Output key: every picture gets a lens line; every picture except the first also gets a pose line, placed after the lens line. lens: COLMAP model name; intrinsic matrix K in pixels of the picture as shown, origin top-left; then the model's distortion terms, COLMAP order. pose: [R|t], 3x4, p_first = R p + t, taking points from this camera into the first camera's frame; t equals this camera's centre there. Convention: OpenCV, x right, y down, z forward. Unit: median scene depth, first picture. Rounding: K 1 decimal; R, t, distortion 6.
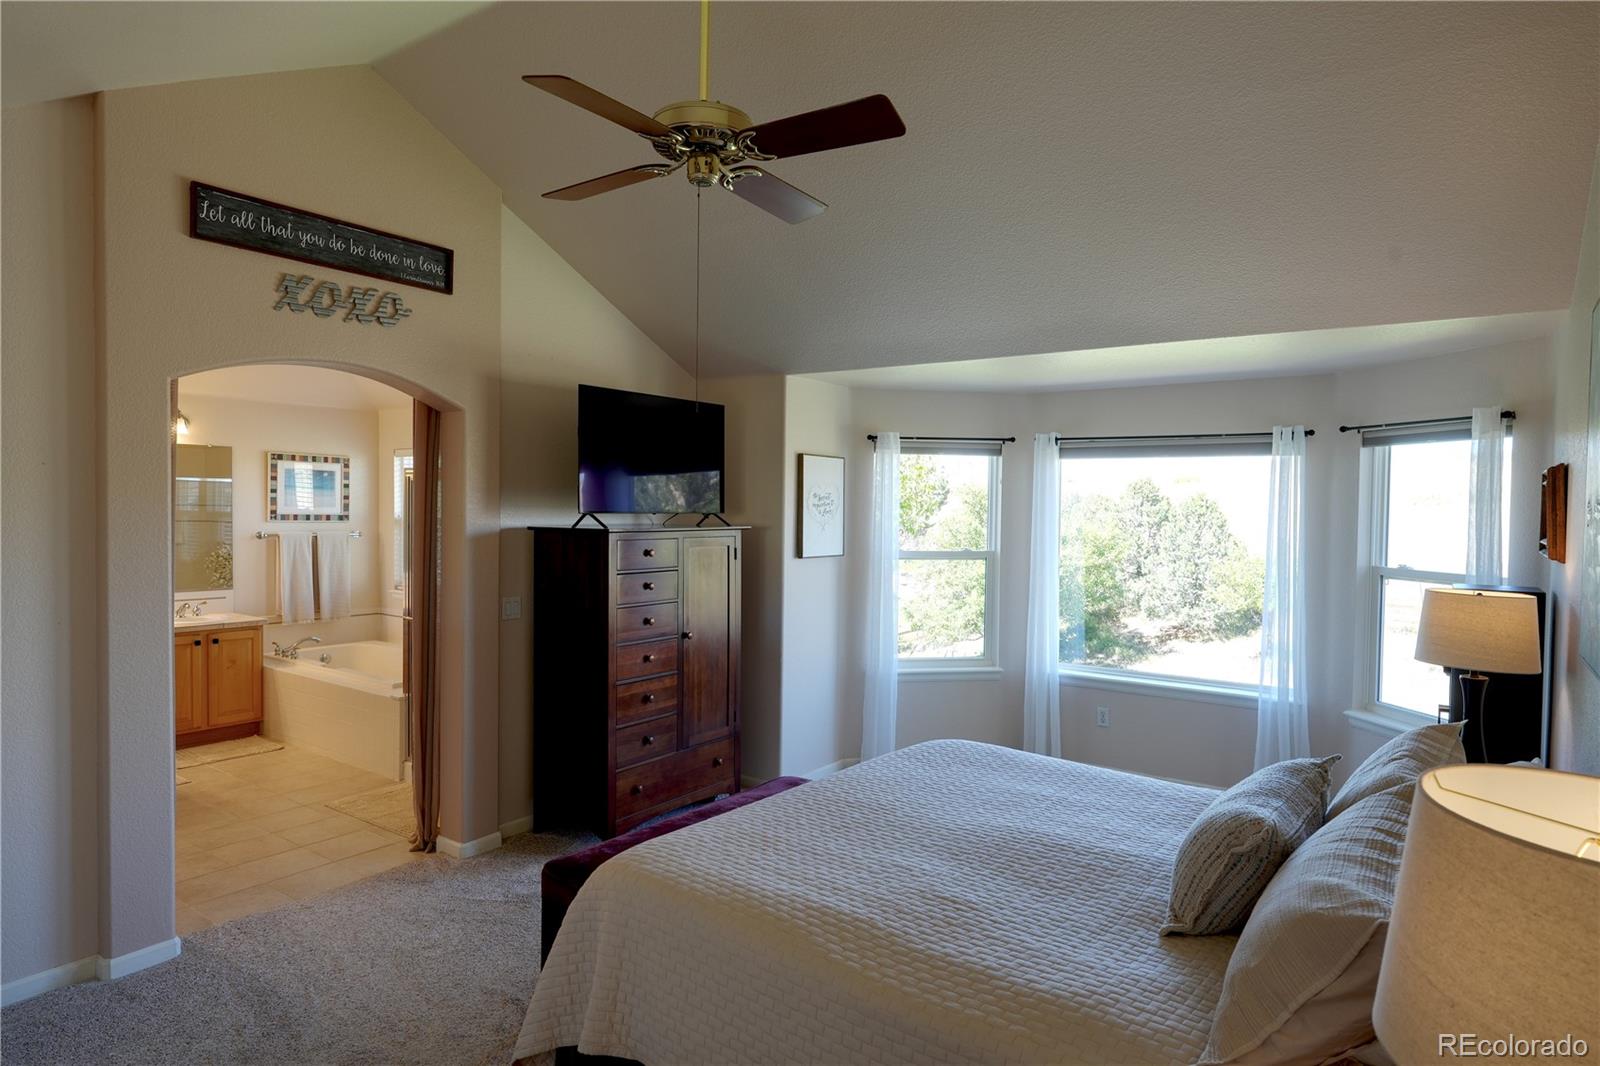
lens RADIAL K [[948.3, 0, 798.1], [0, 948.3, 533.9], [0, 0, 1]] dist [0.008592, 0.000430]
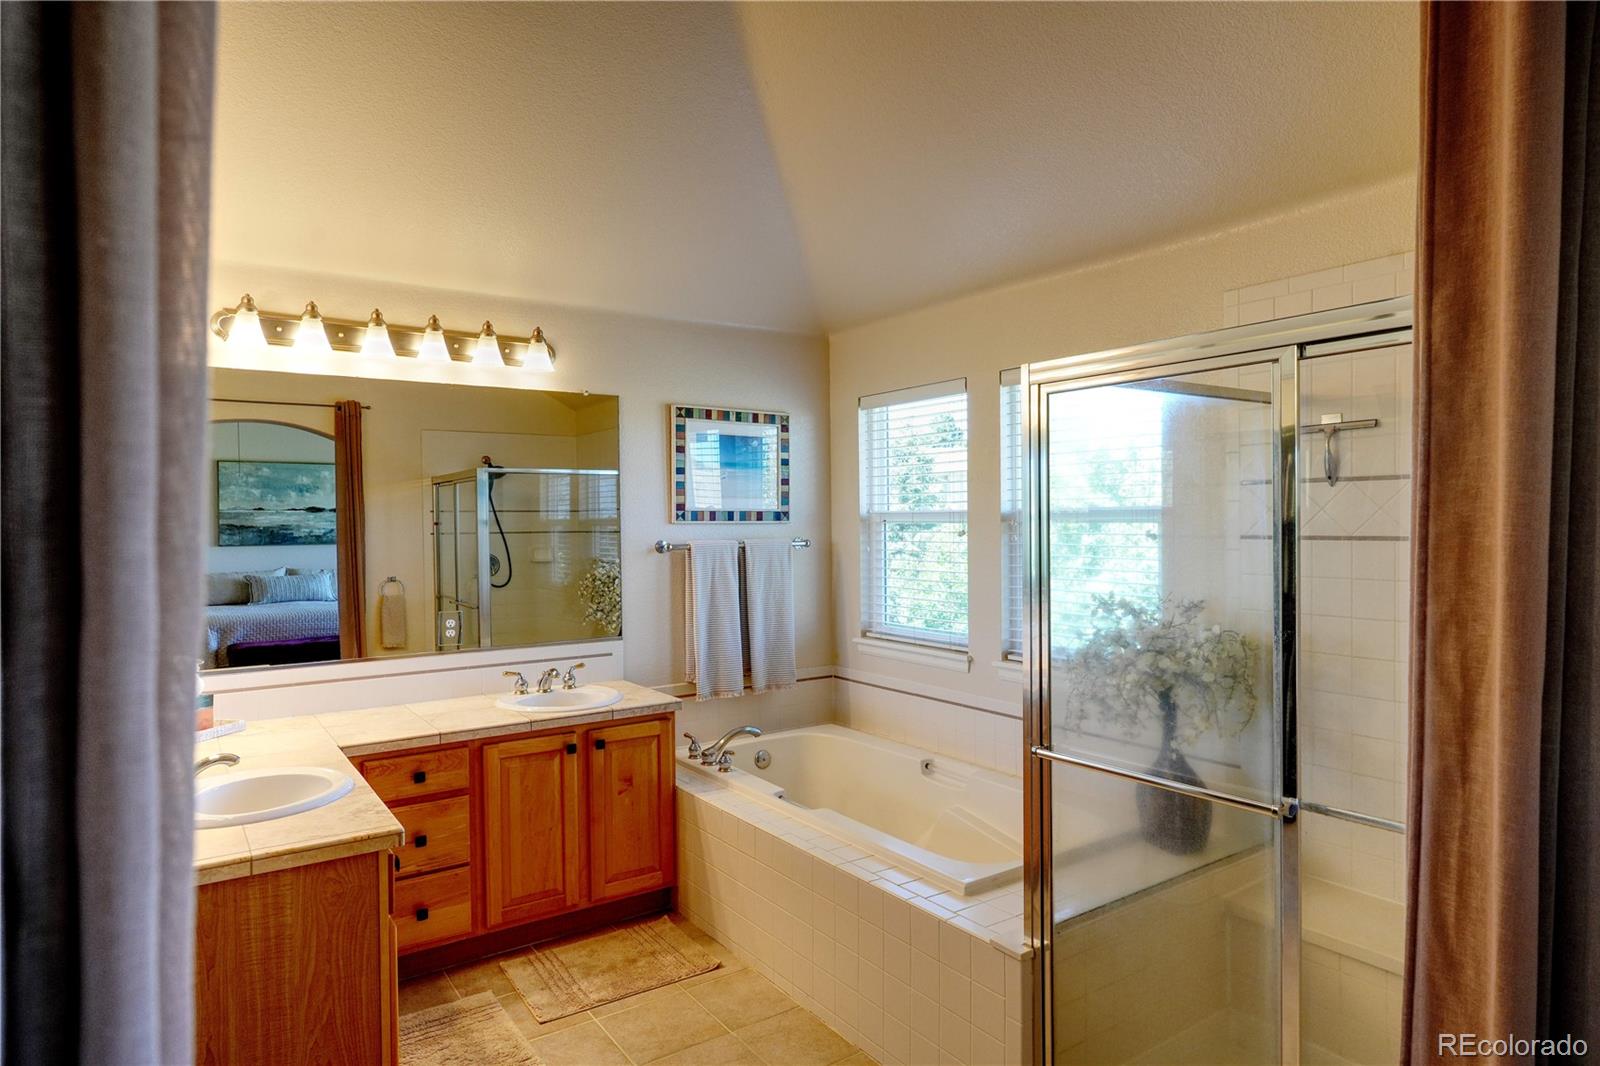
lens RADIAL K [[948.3, 0, 800.9], [0, 948.3, 537.1], [0, 0, 1]] dist [0.008592, 0.000430]
pose [[0.948333, -0.016042, -0.316872, -0.287565], [0.012570, 0.999836, -0.013000, 0.004113], [0.317028, 0.008346, 0.948379, 0.454988]]
